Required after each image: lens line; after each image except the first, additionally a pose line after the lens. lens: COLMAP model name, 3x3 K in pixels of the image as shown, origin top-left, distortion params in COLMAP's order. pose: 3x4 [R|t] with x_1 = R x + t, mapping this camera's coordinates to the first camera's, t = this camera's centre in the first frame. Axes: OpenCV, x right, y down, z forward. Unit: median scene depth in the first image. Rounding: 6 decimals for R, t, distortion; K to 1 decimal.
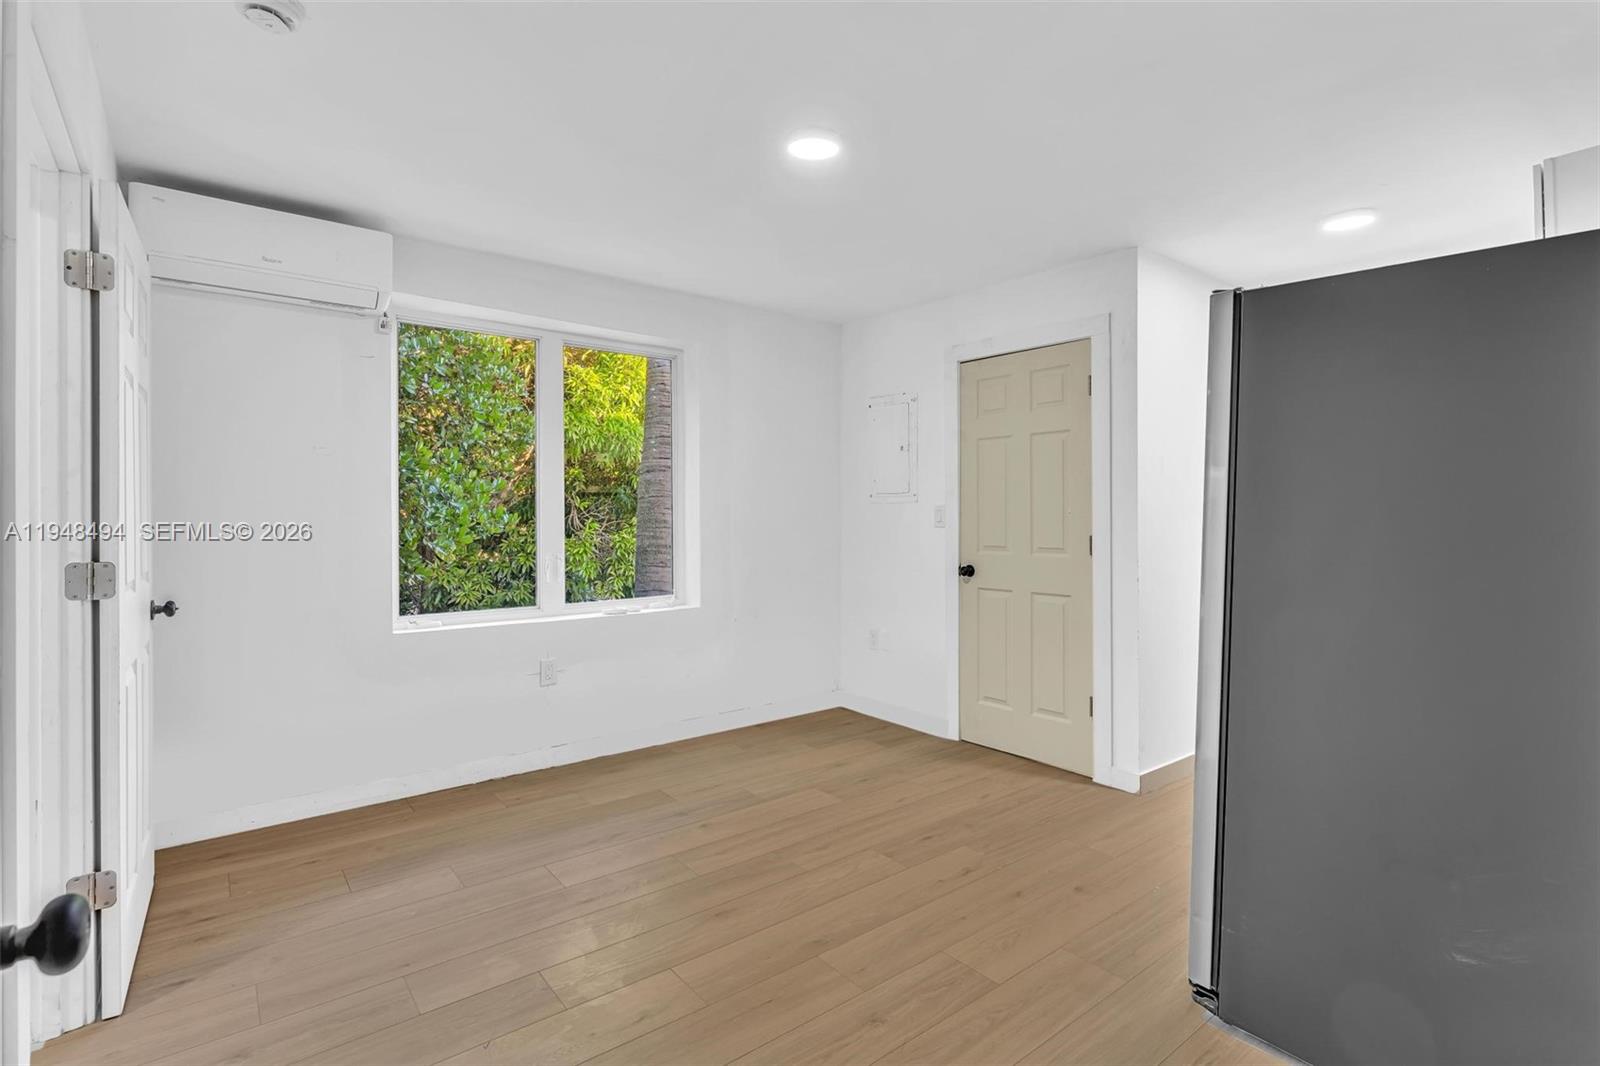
lens RADIAL K [[760.2, 0, 801.0], [0, 760.2, 513.7], [0, 0, 1]] dist [-0.002384, -0.000186]
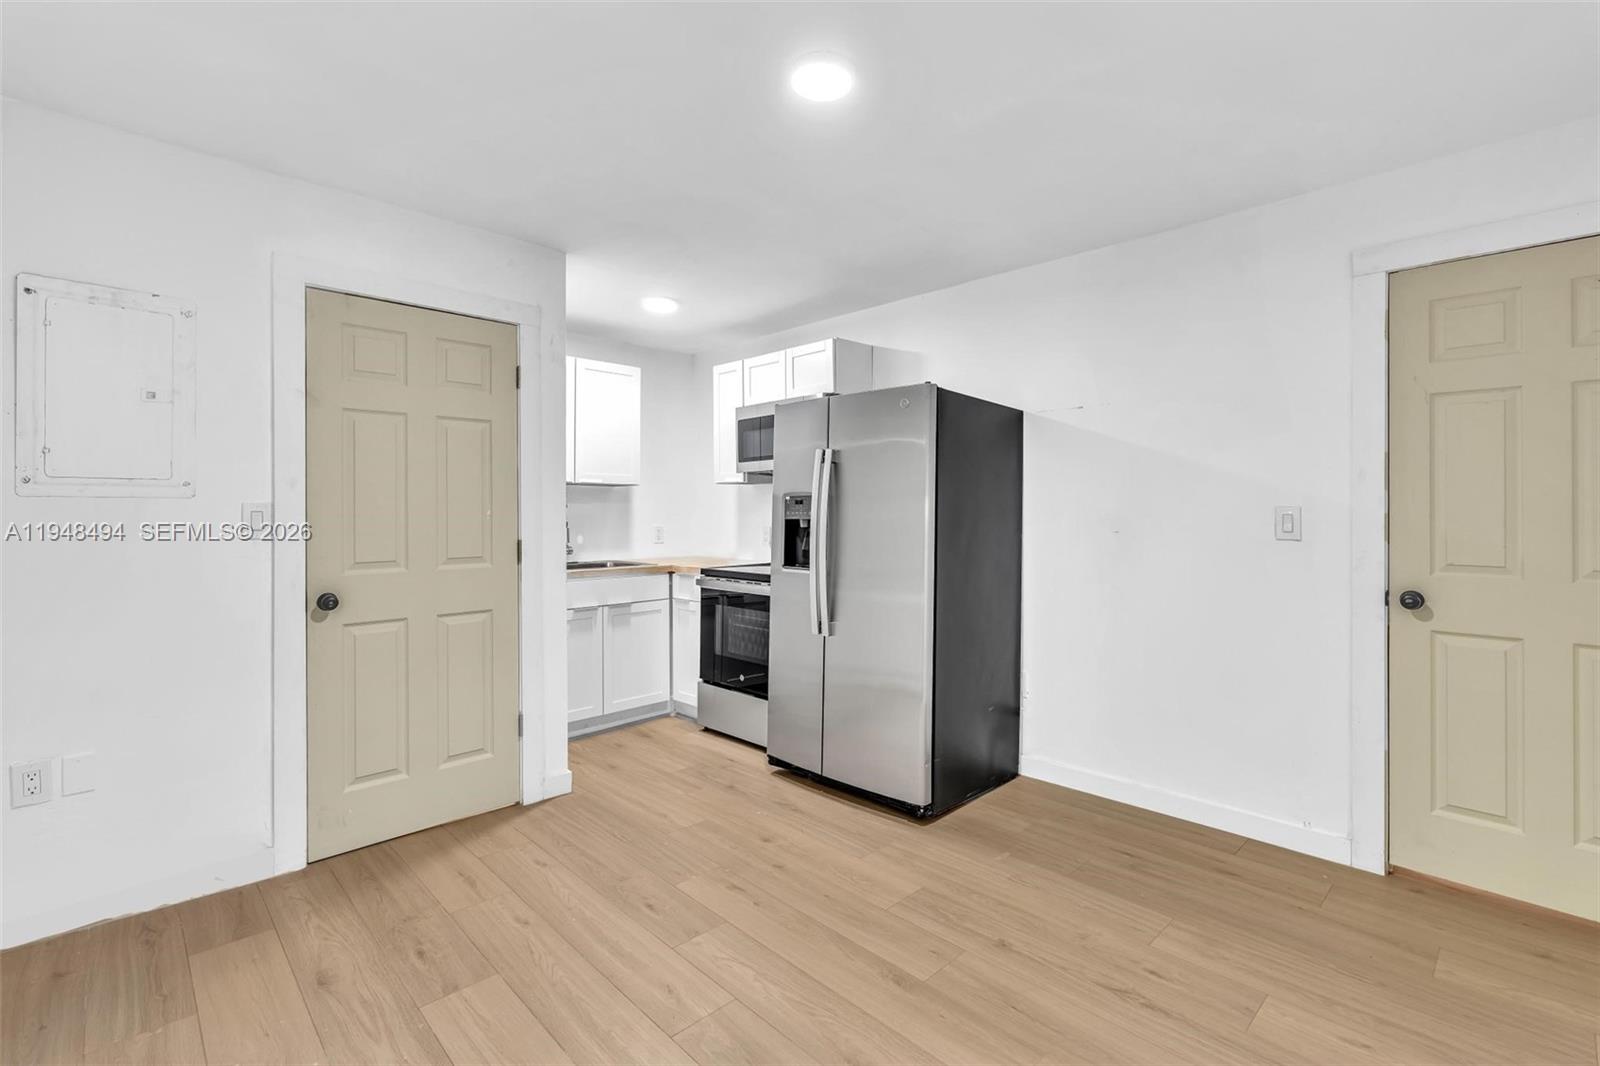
lens RADIAL K [[720.4, 0, 800.6], [0, 720.4, 510.2], [0, 0, 1]] dist [-0.002127, -0.000202]
pose [[-0.094000, 0.004740, 0.995561, -0.519777], [0.001978, 0.999988, -0.004575, -0.002730], [-0.995570, 0.001539, -0.094009, 0.742897]]
